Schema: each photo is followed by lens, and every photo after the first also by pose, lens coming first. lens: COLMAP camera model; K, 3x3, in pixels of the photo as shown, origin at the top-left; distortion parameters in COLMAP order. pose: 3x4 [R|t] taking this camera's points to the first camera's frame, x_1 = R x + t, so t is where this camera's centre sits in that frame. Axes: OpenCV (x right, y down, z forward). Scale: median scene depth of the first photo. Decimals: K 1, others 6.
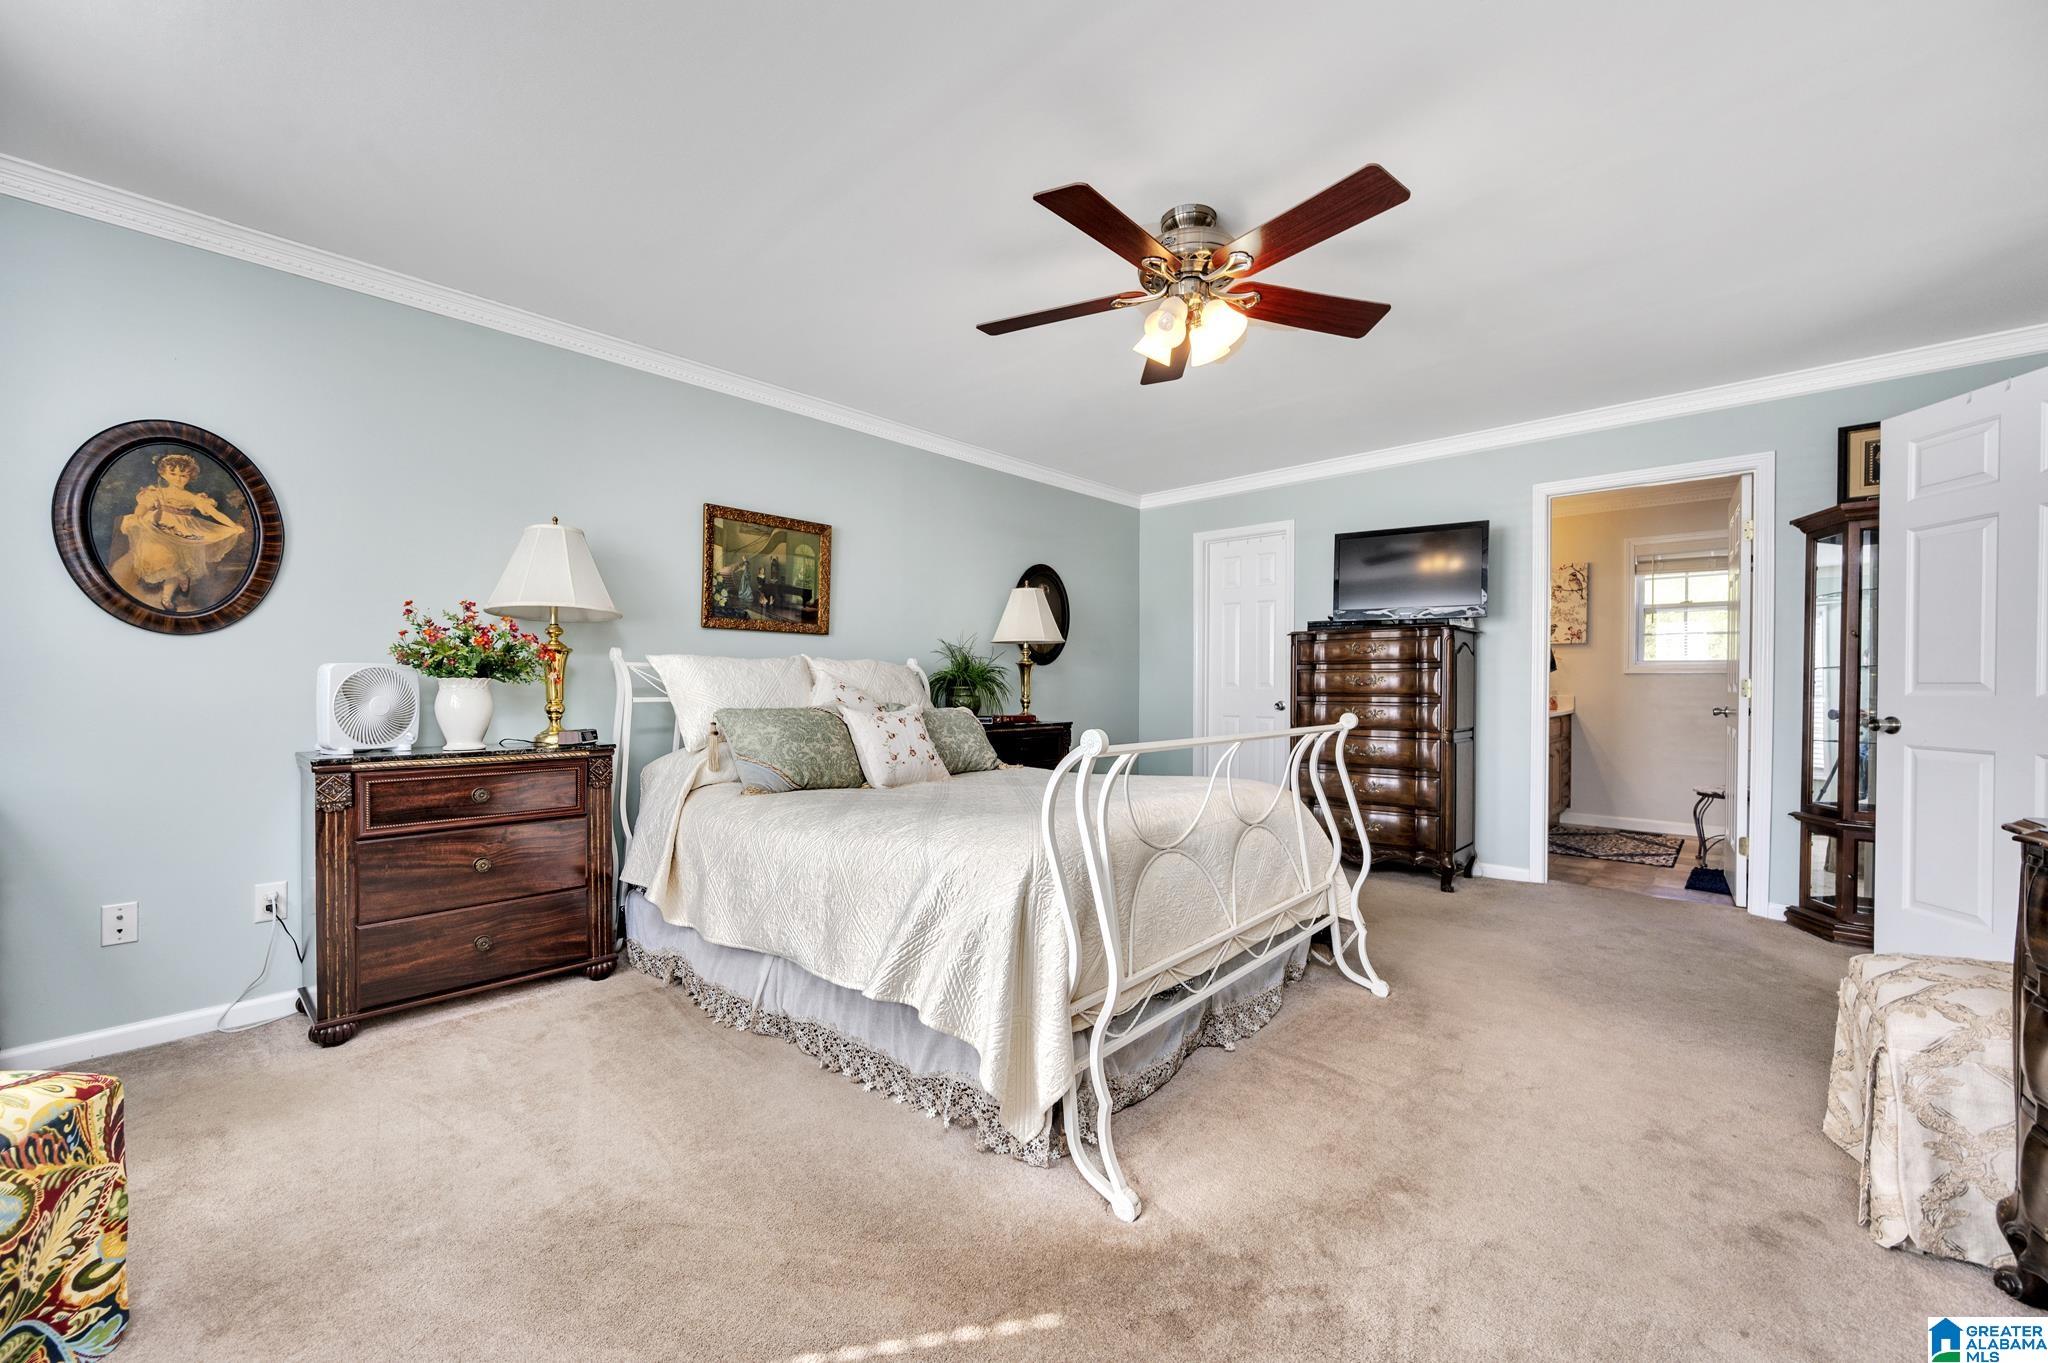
lens RADIAL K [[804.0, 0, 1025.2], [0, 804.0, 690.5], [0, 0, 1]] dist [-0.001984, 0.000081]
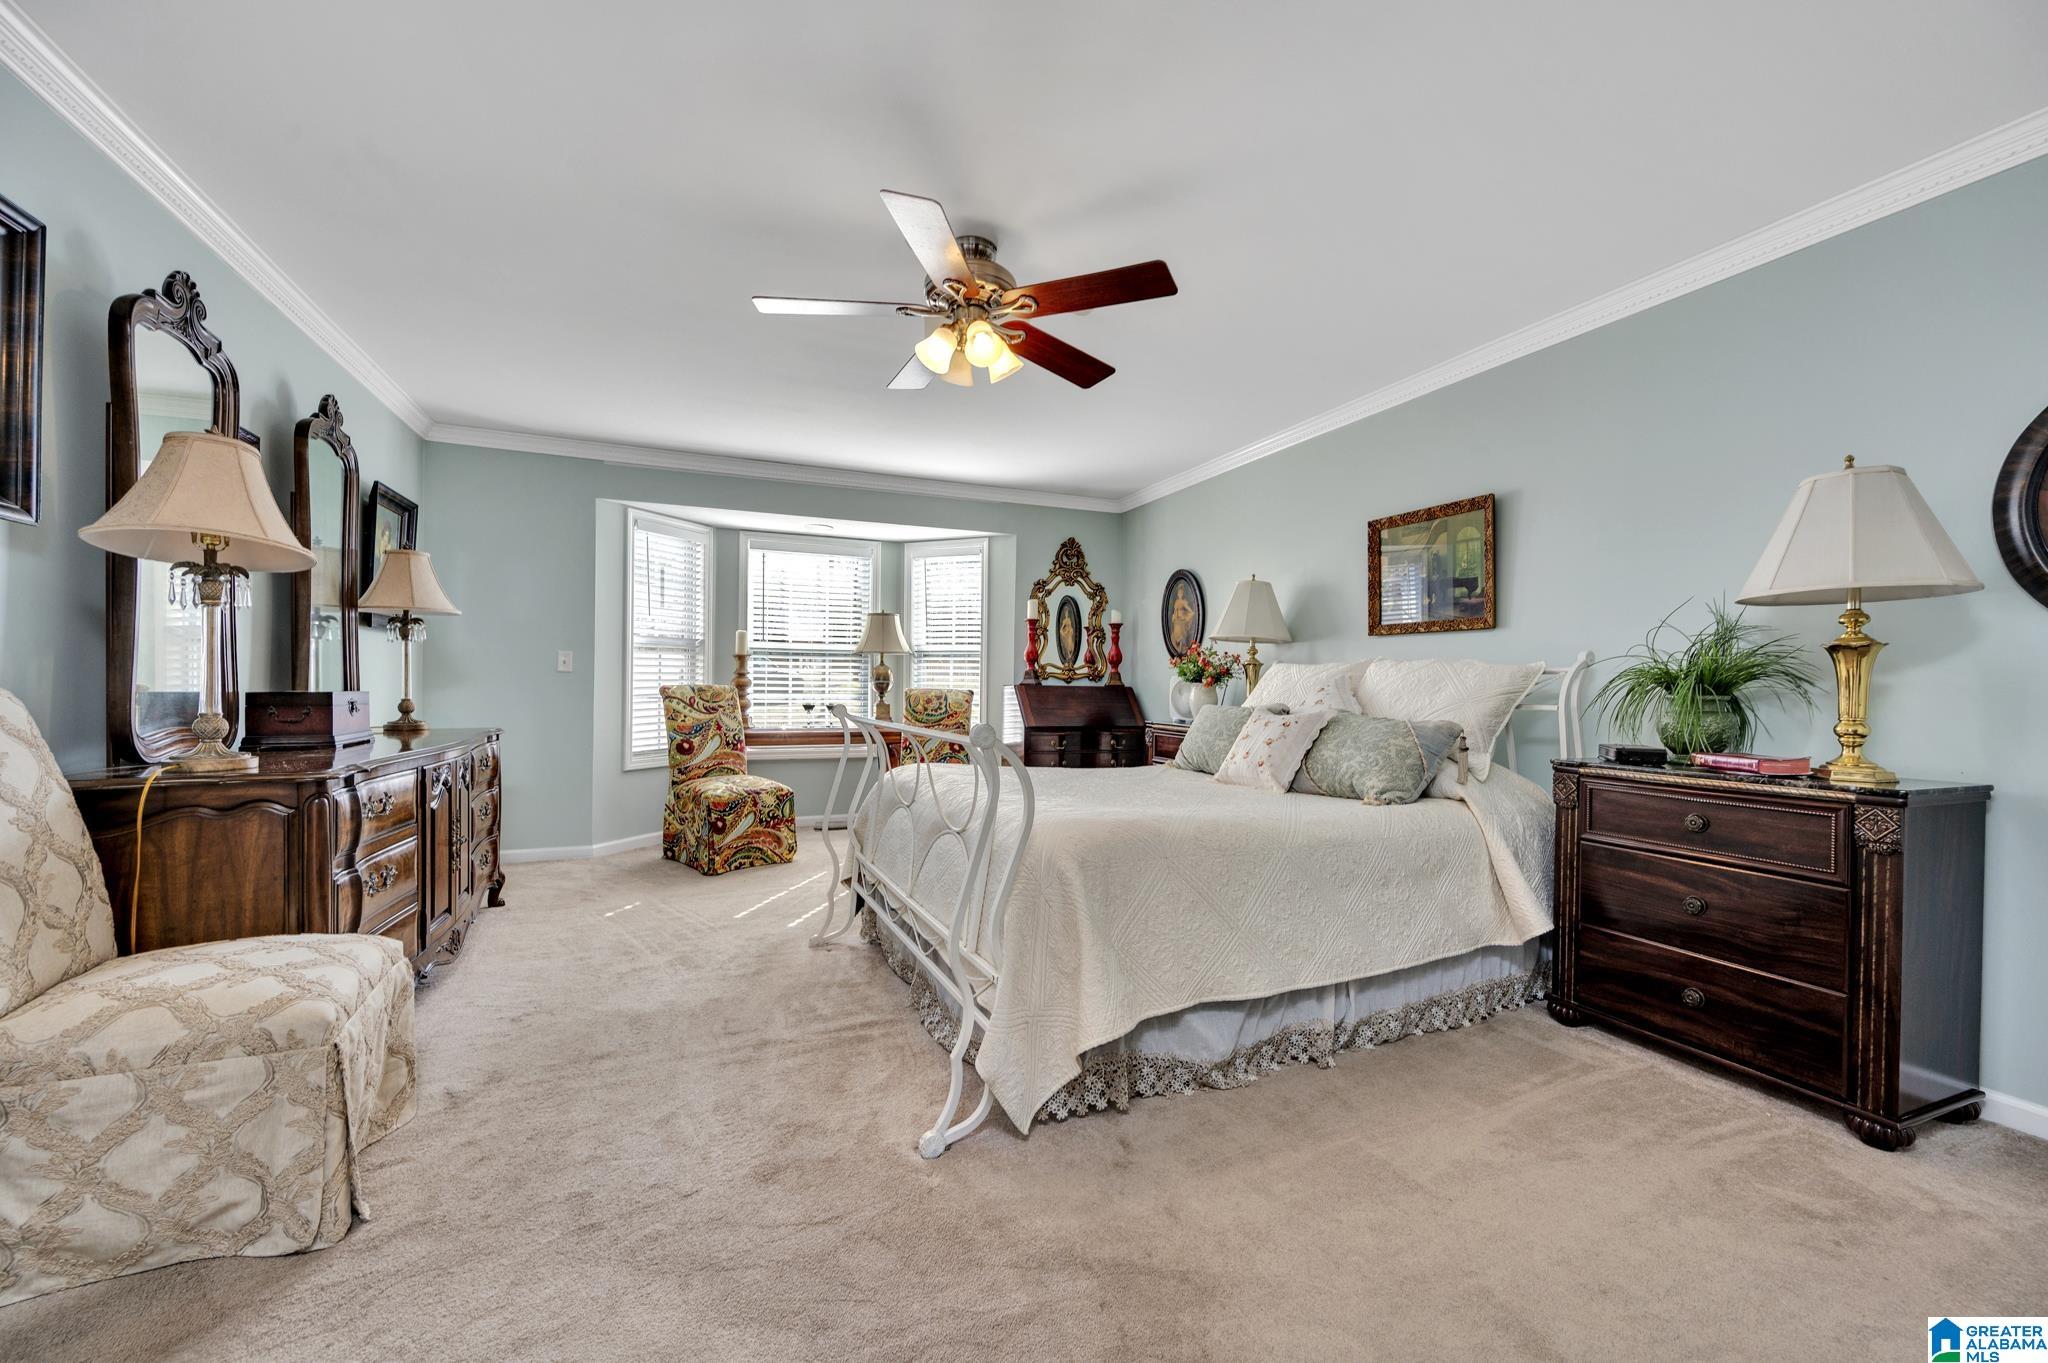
lens RADIAL K [[804.0, 0, 1025.2], [0, 804.0, 690.5], [0, 0, 1]] dist [-0.001984, 0.000081]
pose [[-0.414055, -0.000519, -0.910252, 1.117698], [-0.020038, 0.999763, 0.008545, -0.006648], [0.910031, 0.021778, -0.413967, 1.475444]]
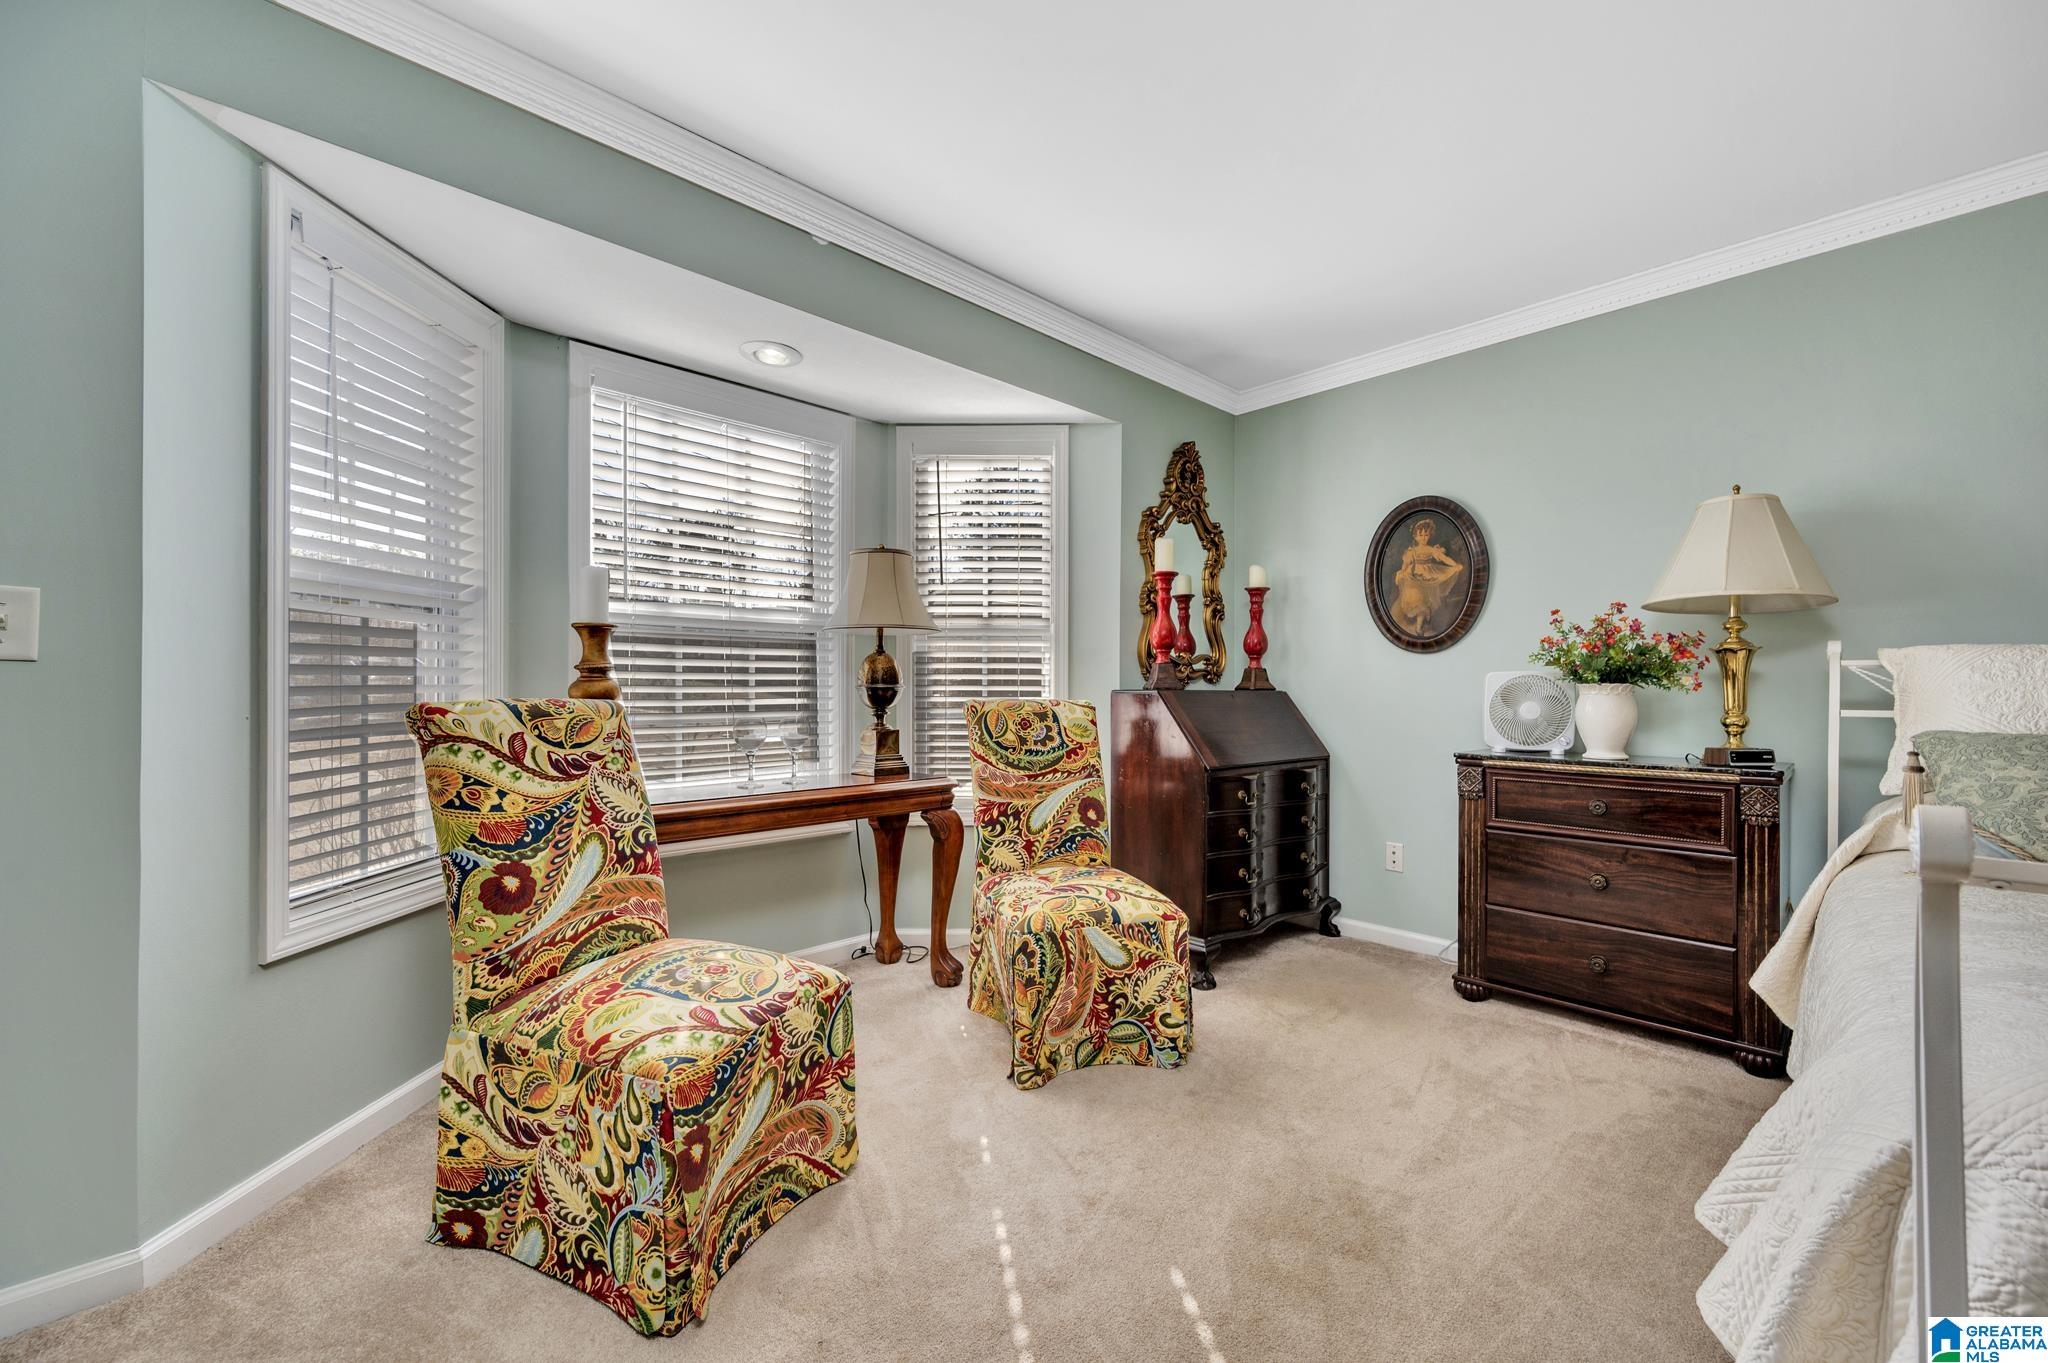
lens RADIAL K [[804.0, 0, 1025.2], [0, 804.0, 690.5], [0, 0, 1]] dist [-0.001984, 0.000081]
pose [[-0.059271, 0.000892, -0.998242, 0.322143], [-0.012049, 0.999926, 0.001609, -0.001148], [0.998169, 0.012123, -0.059256, 0.396110]]
